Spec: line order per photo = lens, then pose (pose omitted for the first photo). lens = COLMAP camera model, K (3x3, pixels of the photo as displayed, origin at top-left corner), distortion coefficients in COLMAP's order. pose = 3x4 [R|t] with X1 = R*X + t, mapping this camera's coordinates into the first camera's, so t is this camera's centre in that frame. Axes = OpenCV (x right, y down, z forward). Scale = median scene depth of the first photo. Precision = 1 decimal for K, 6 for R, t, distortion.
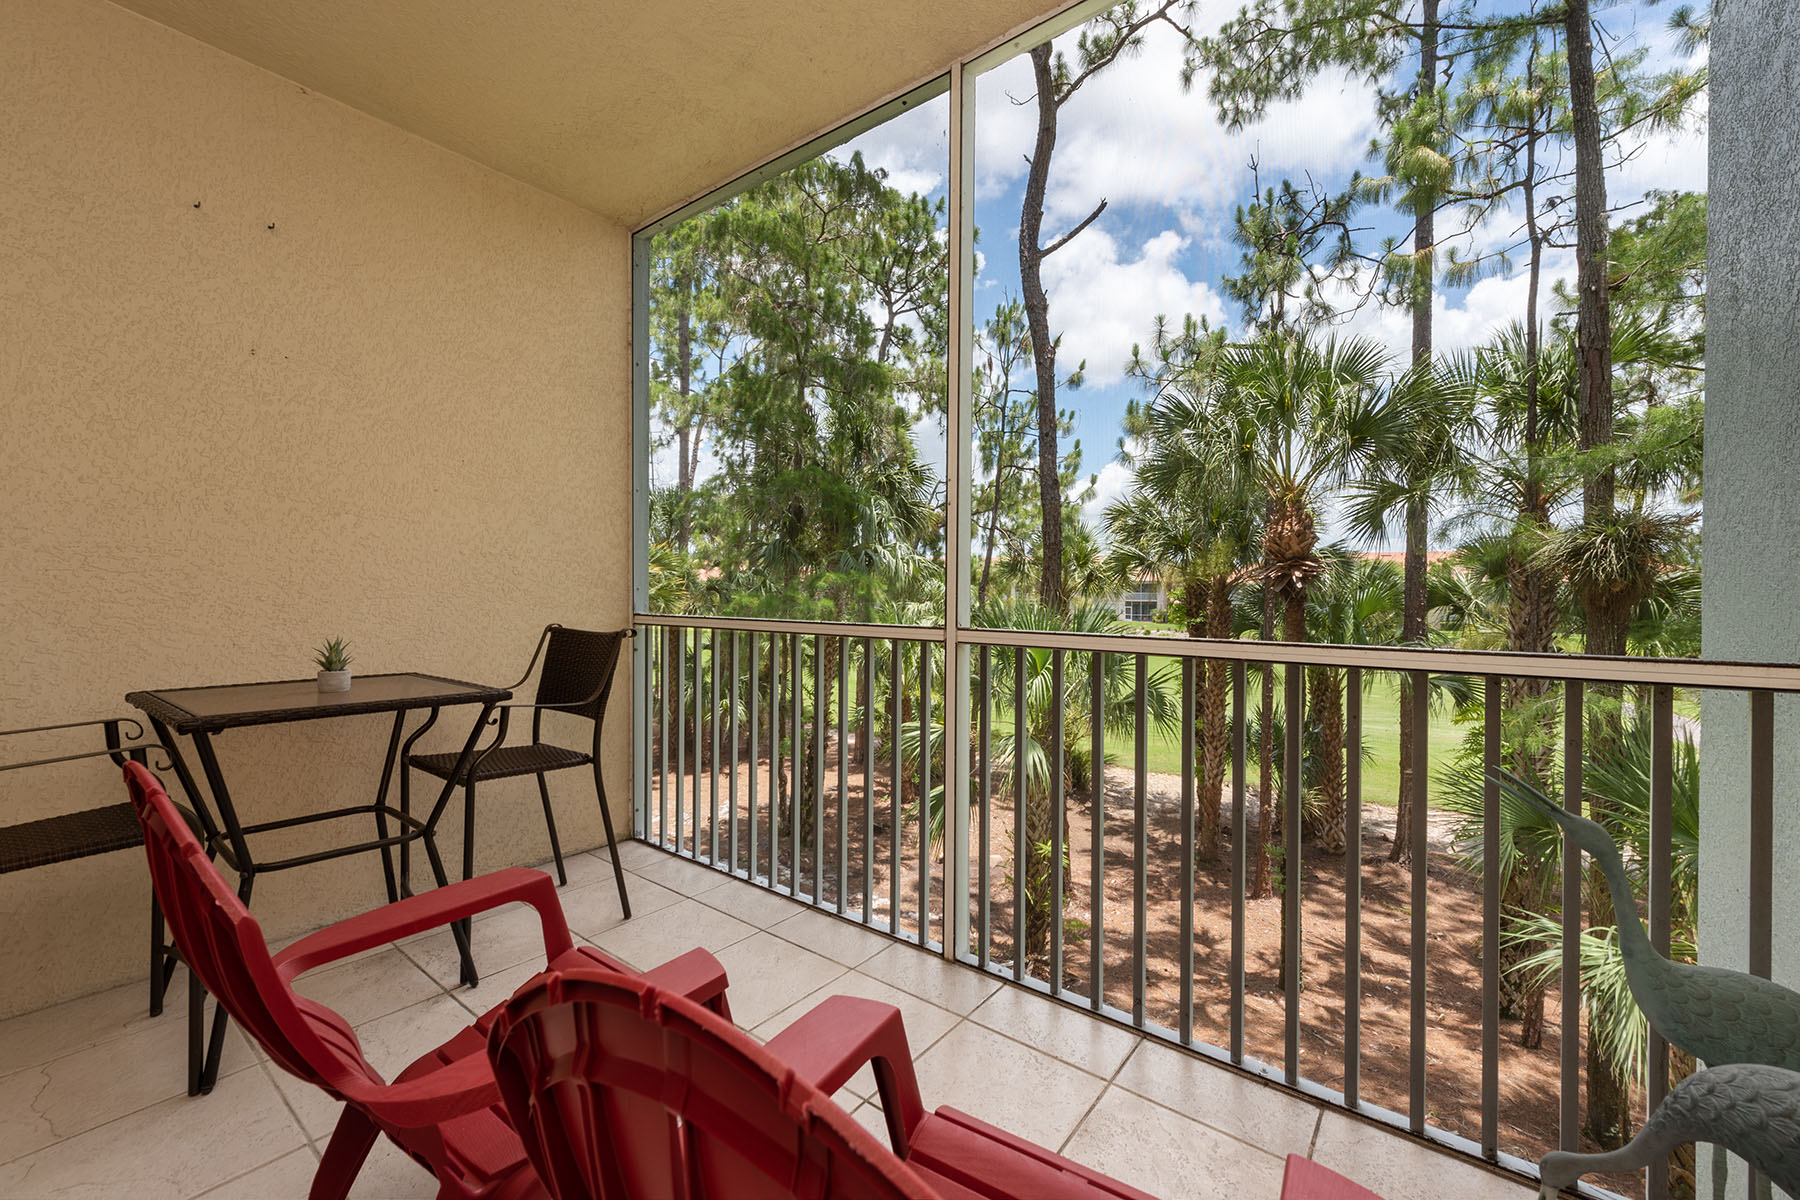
lens RADIAL K [[743.2, 0, 901.8], [0, 743.2, 594.4], [0, 0, 1]] dist [0.010943, -0.001538]
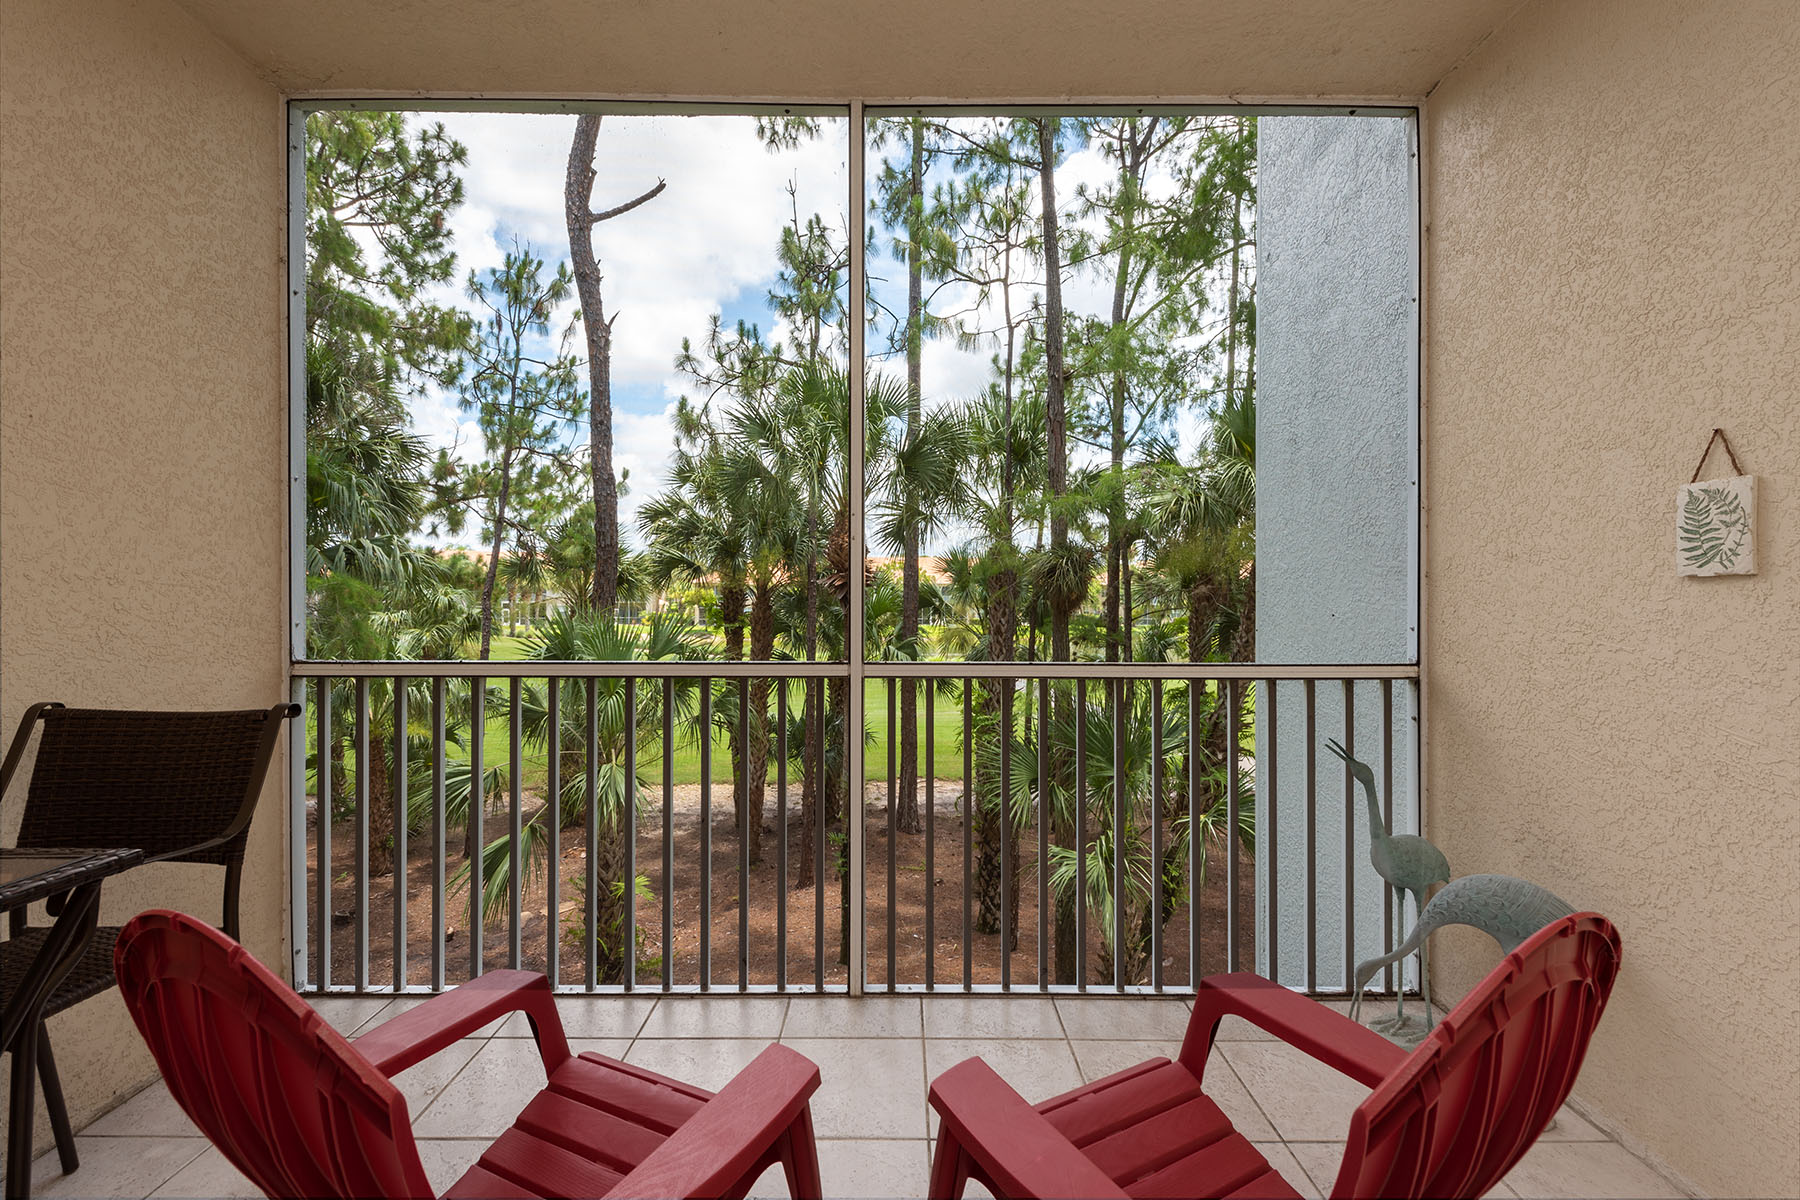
lens RADIAL K [[799.1, 0, 907.4], [0, 799.1, 590.0], [0, 0, 1]] dist [0.013811, -0.002168]
pose [[0.778649, -0.001956, 0.627456, -0.139140], [0.003971, 0.999990, -0.001811, -0.012821], [-0.627447, 0.003902, 0.778650, 0.028969]]
